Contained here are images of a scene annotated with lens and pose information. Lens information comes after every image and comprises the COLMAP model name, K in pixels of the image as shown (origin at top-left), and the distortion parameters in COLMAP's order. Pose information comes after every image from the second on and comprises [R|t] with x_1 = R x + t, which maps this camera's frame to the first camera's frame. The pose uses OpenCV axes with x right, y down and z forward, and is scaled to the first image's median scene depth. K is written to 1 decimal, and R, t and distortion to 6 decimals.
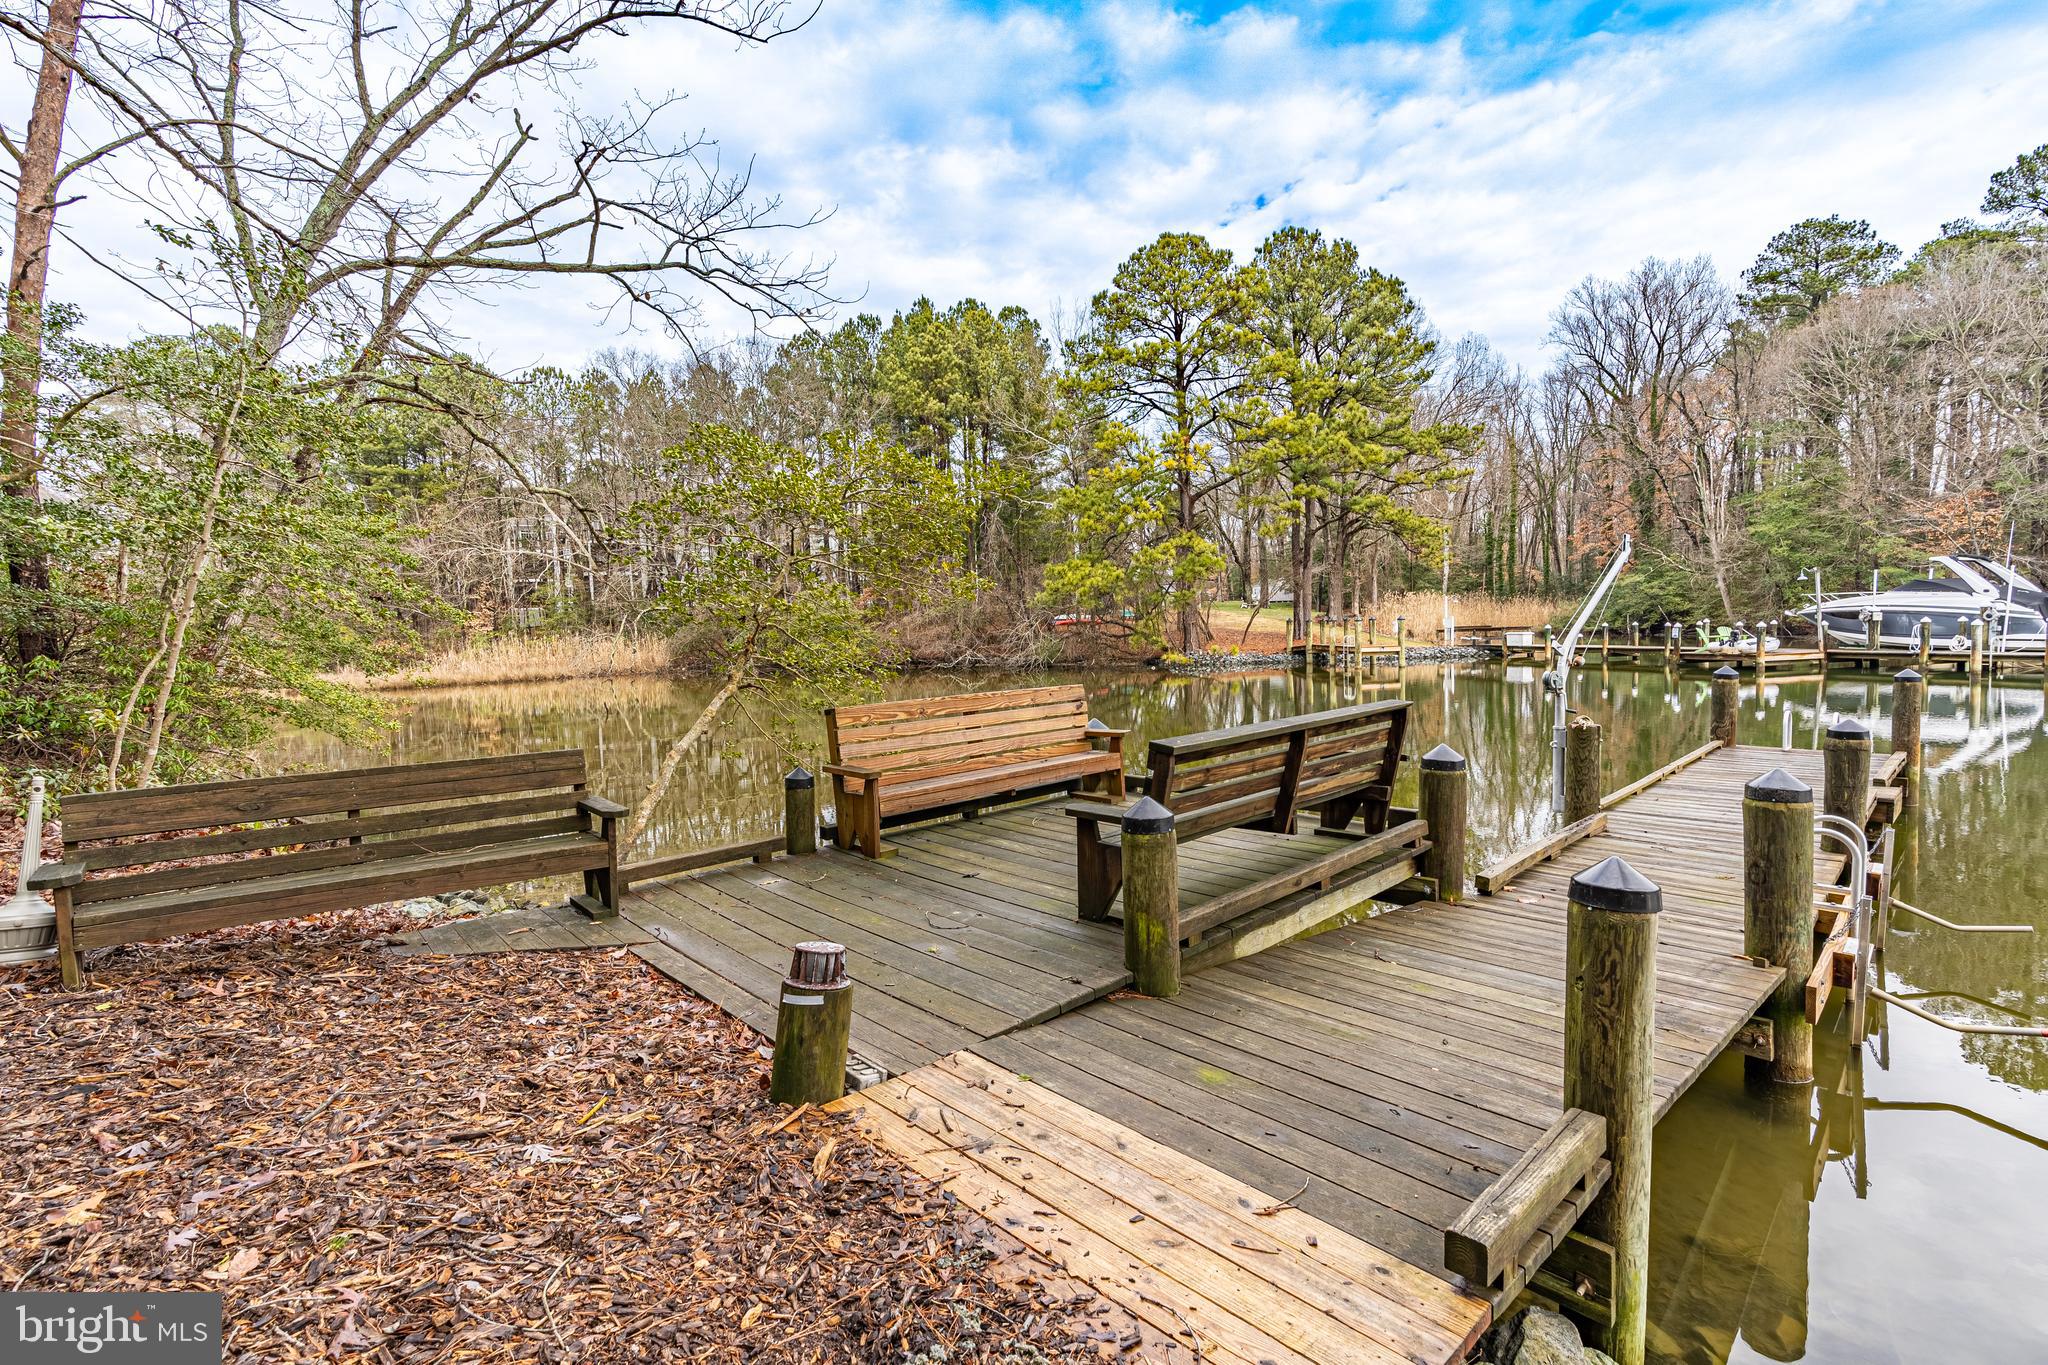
lens RADIAL K [[935.7, 0, 1062.9], [0, 935.7, 687.7], [0, 0, 1]] dist [-0.001174, 0.003486]
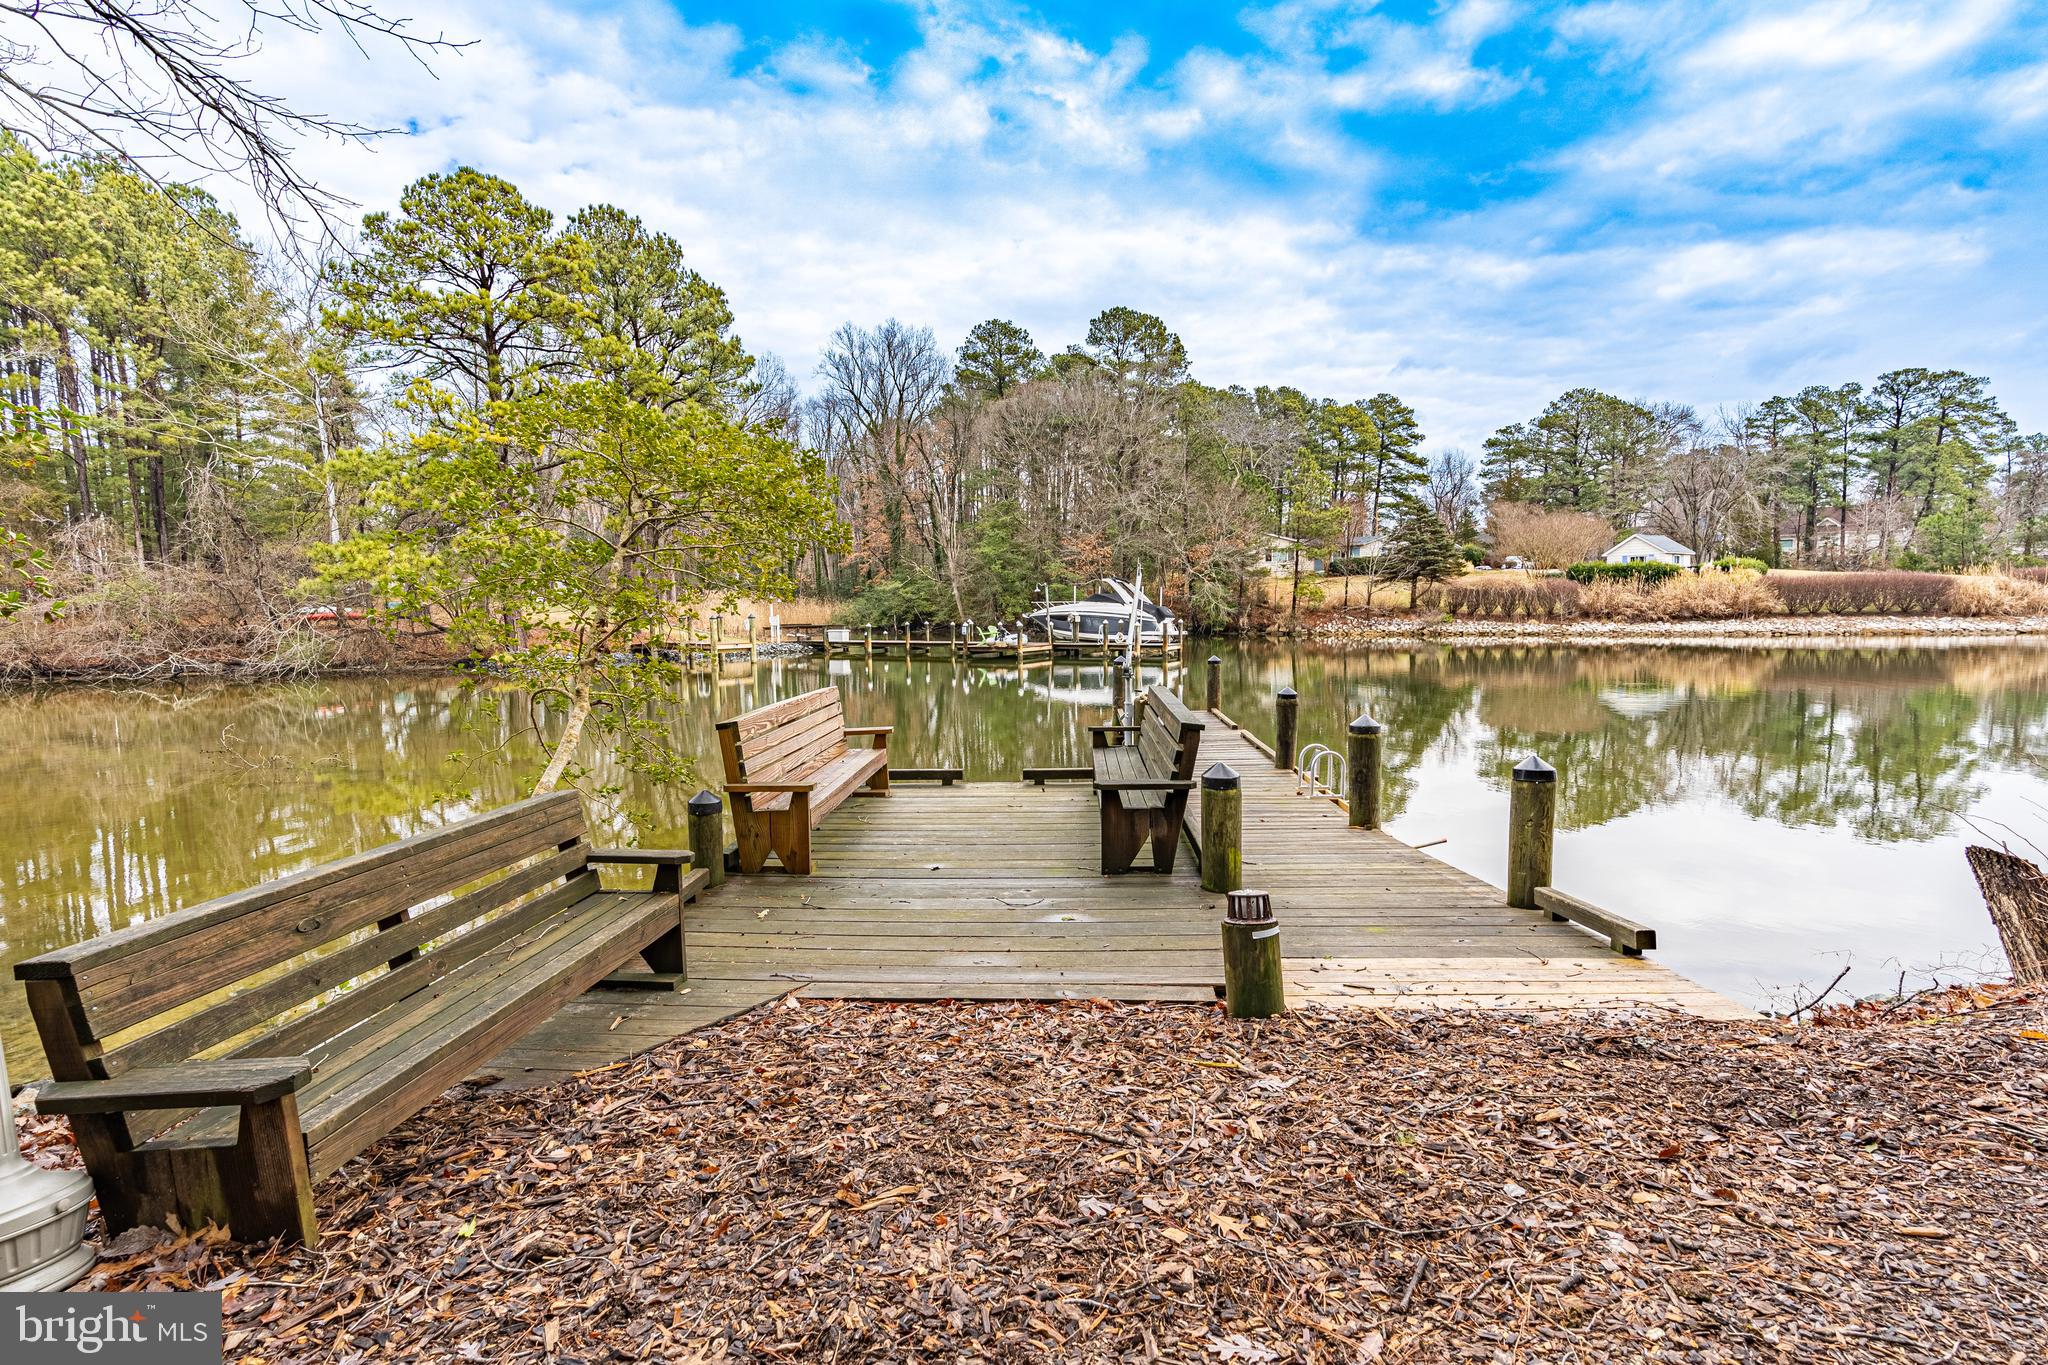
lens RADIAL K [[935.7, 0, 1015.7], [0, 935.7, 685.6], [0, 0, 1]] dist [-0.001174, 0.003486]
pose [[0.721634, -0.041183, 0.691049, -0.138844], [0.039312, 0.999056, 0.018486, -0.003908], [-0.691158, 0.013827, 0.722571, 0.031051]]
